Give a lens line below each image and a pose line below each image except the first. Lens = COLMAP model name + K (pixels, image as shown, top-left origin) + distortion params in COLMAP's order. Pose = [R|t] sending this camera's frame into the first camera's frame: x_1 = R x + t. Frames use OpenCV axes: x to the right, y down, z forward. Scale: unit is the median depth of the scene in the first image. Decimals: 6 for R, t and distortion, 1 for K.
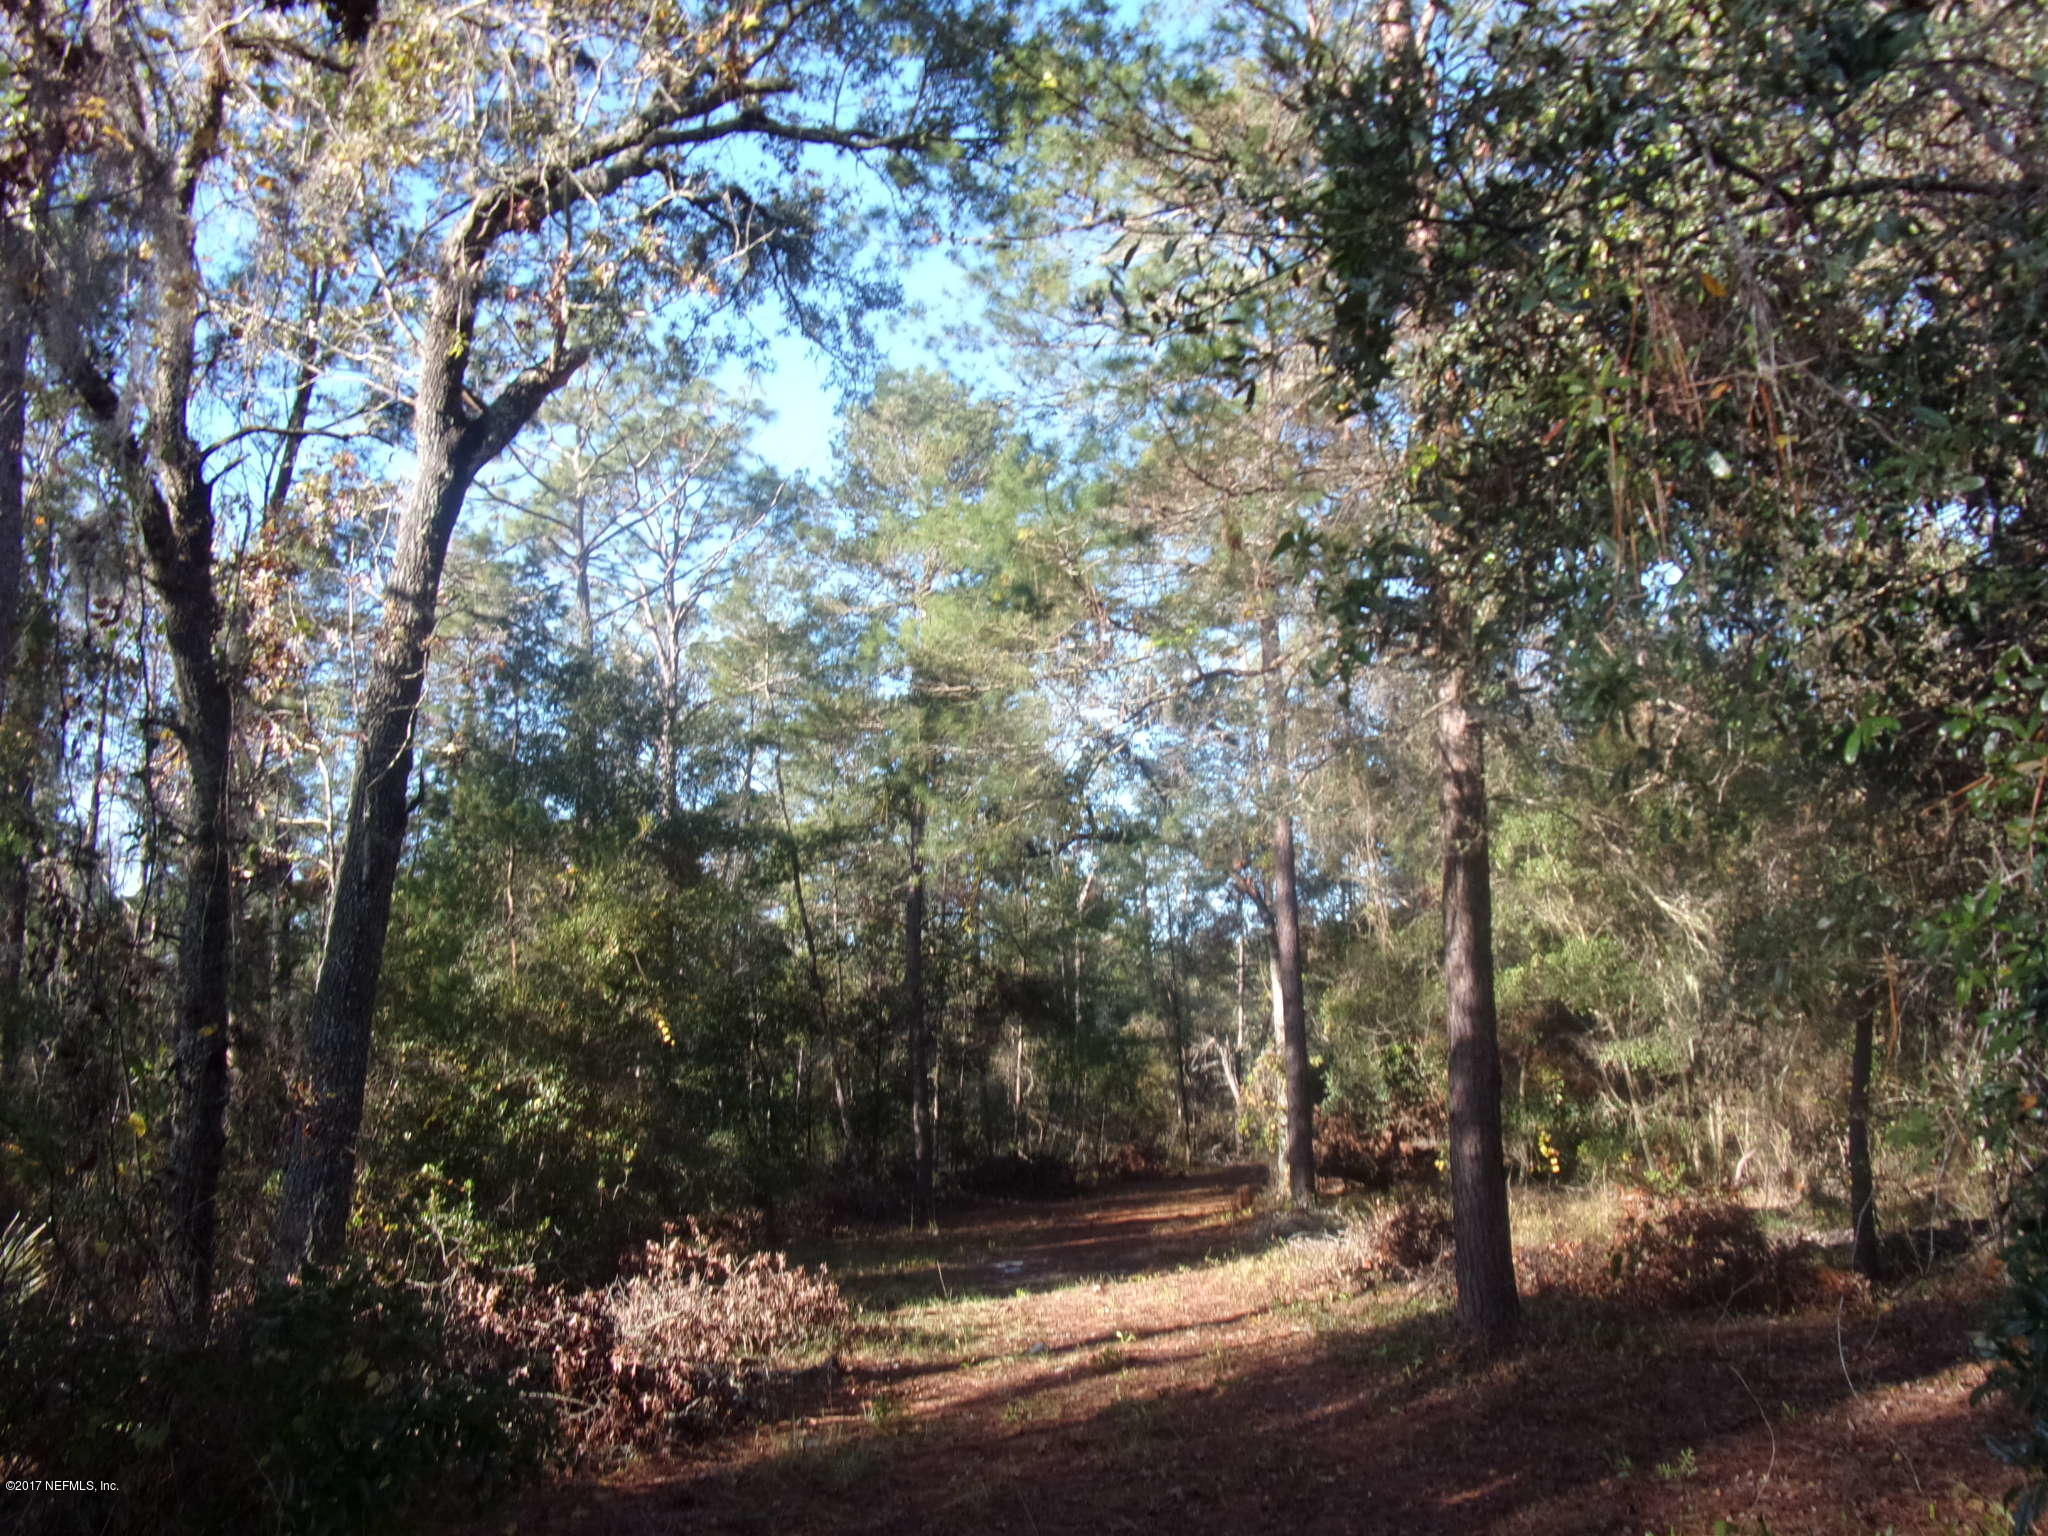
lens RADIAL K [[1594.6, 0, 1017.7], [0, 1594.6, 762.8], [0, 0, 1]] dist [-0.002656, 0.006851]
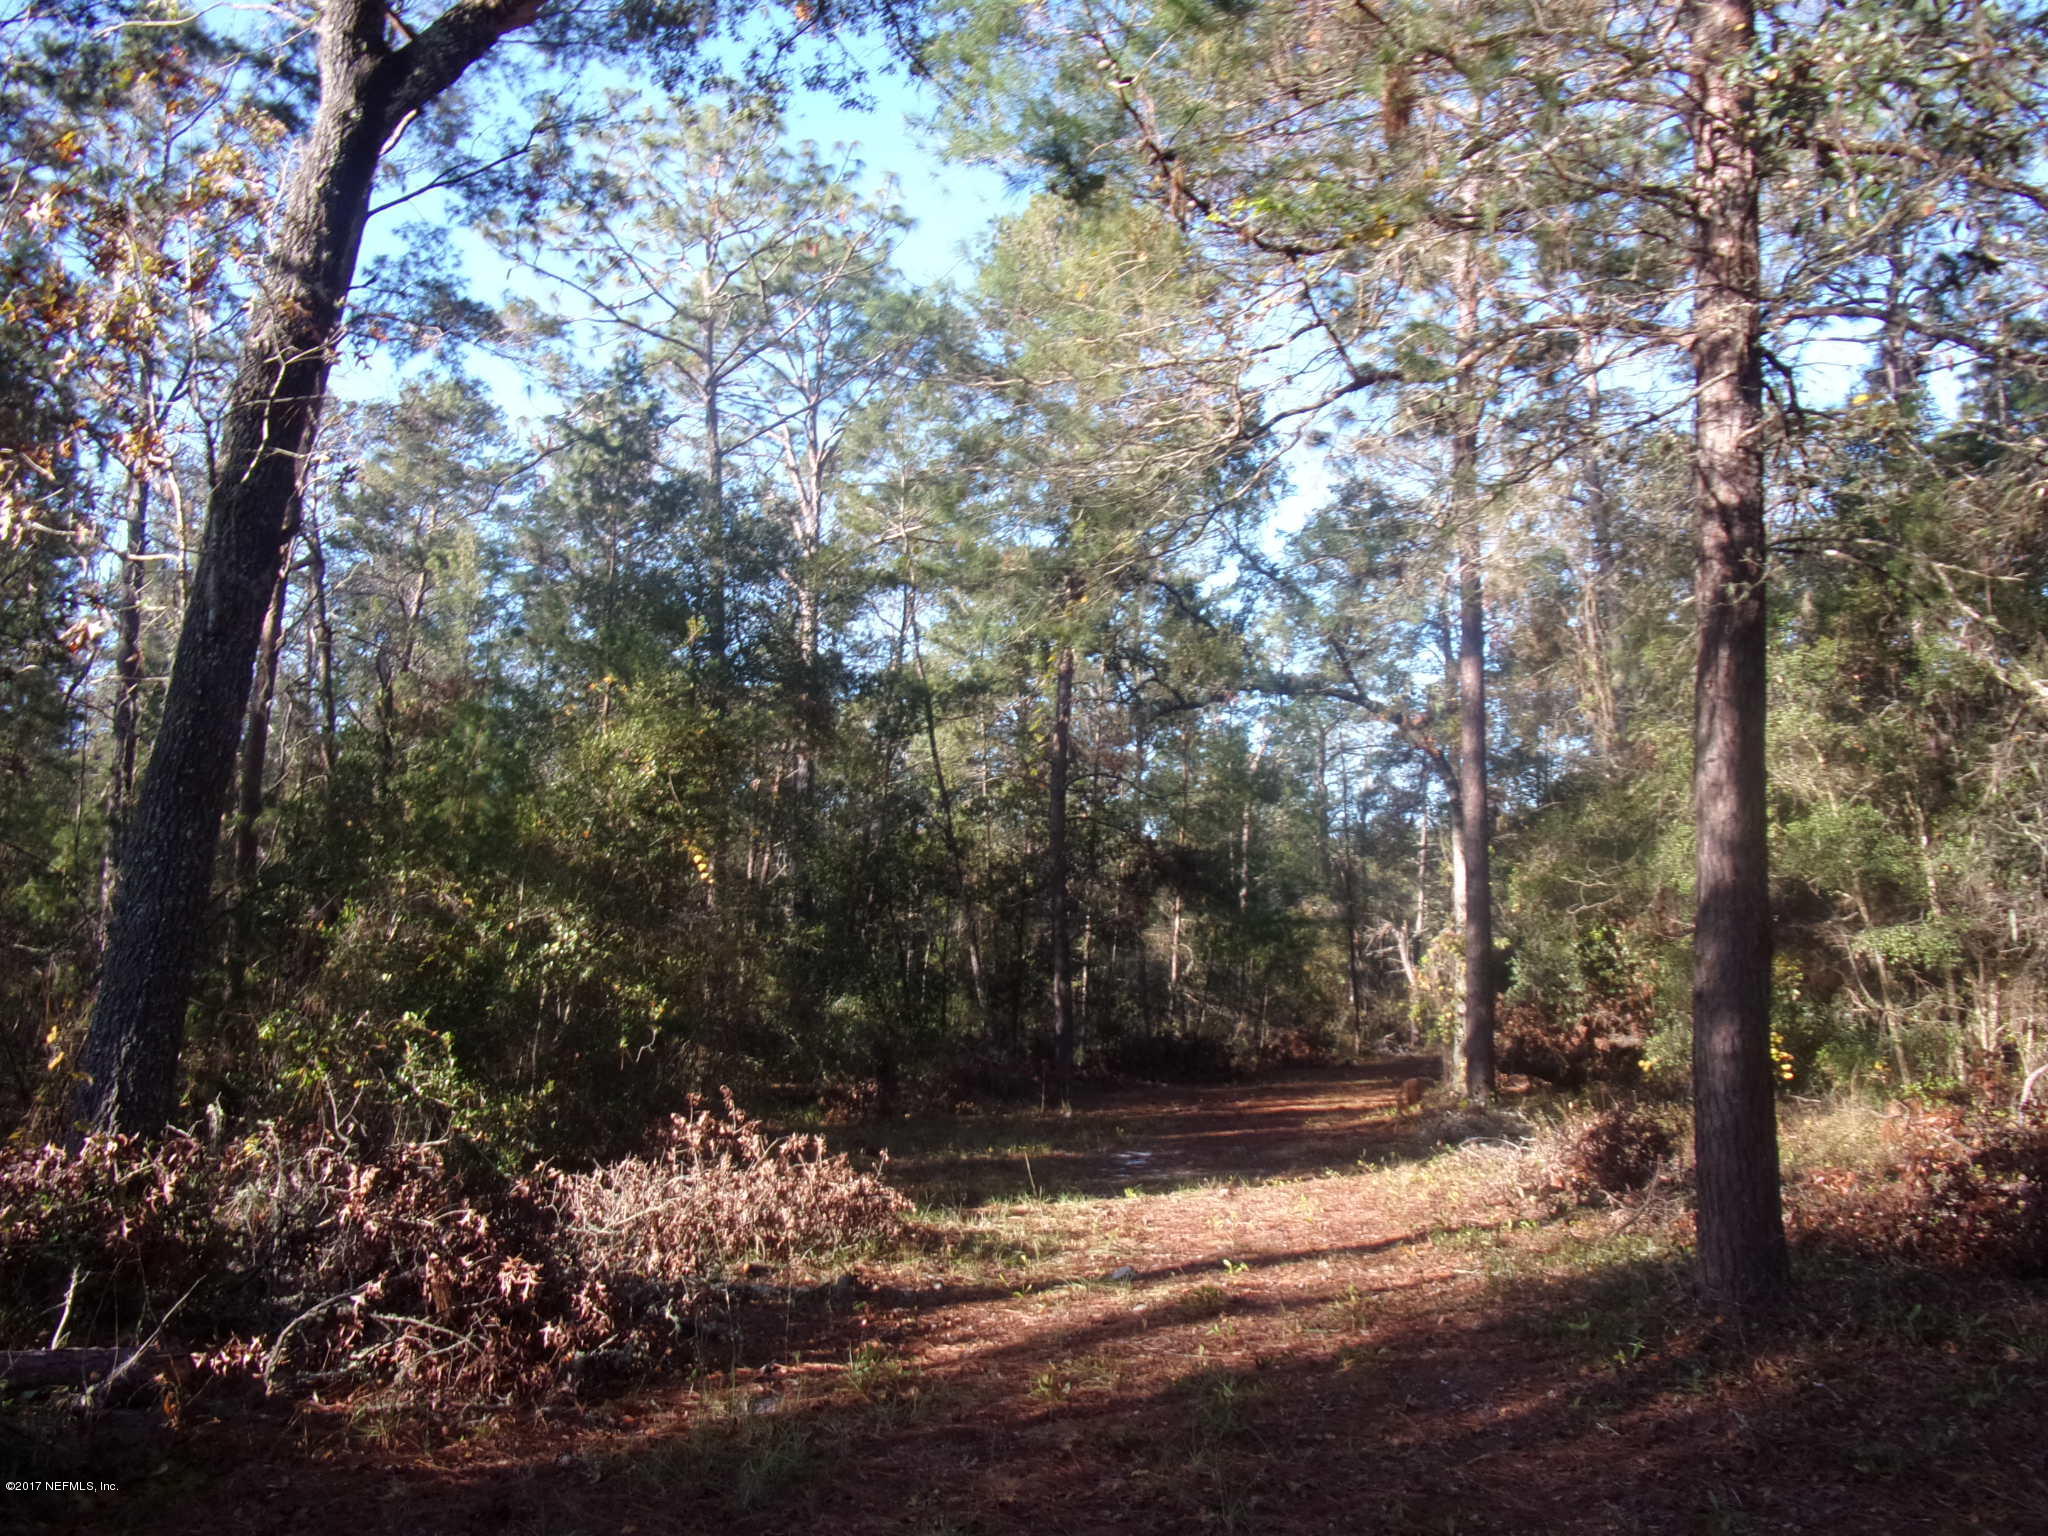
lens RADIAL K [[1594.6, 0, 1019.3], [0, 1594.6, 756.3], [0, 0, 1]] dist [-0.002656, 0.006851]
pose [[0.993367, 0.021607, -0.112939, 0.024298], [-0.013825, 0.997504, 0.069241, 0.032803], [0.114154, -0.067221, 0.991186, 0.127005]]
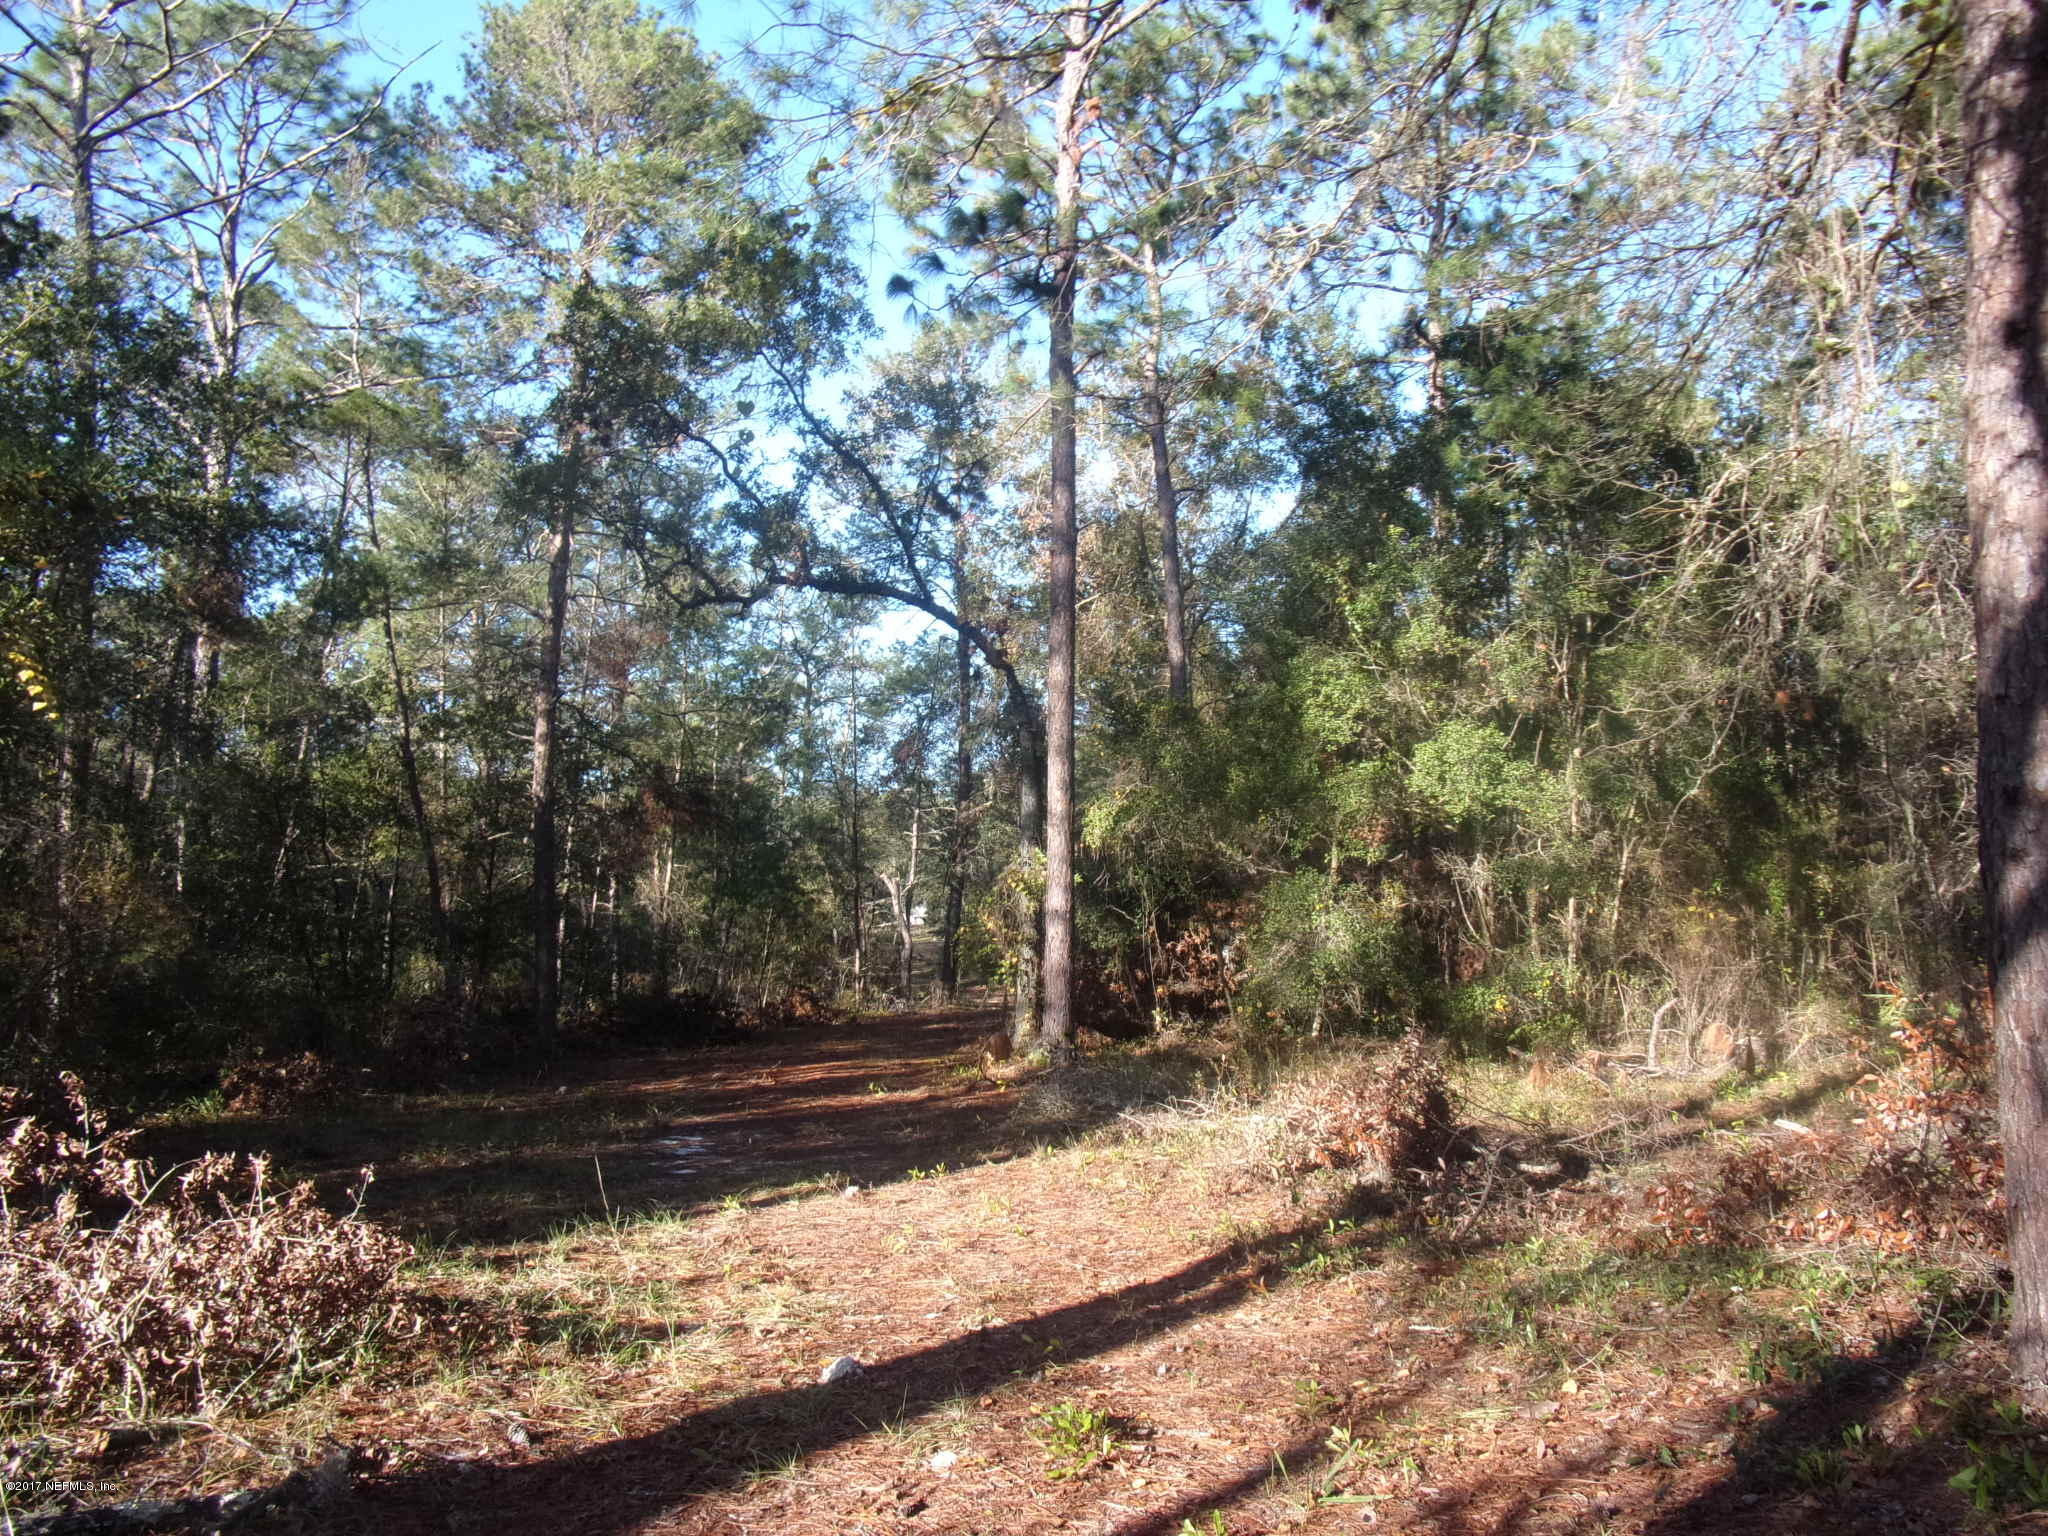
lens RADIAL K [[1594.6, 0, 1028.5], [0, 1594.6, 762.0], [0, 0, 1]] dist [-0.002656, 0.006851]
pose [[0.970736, 0.055634, 0.233618, -0.028113], [-0.075987, 0.993972, 0.079035, 0.084363], [-0.227812, -0.094474, 0.969111, 0.305648]]
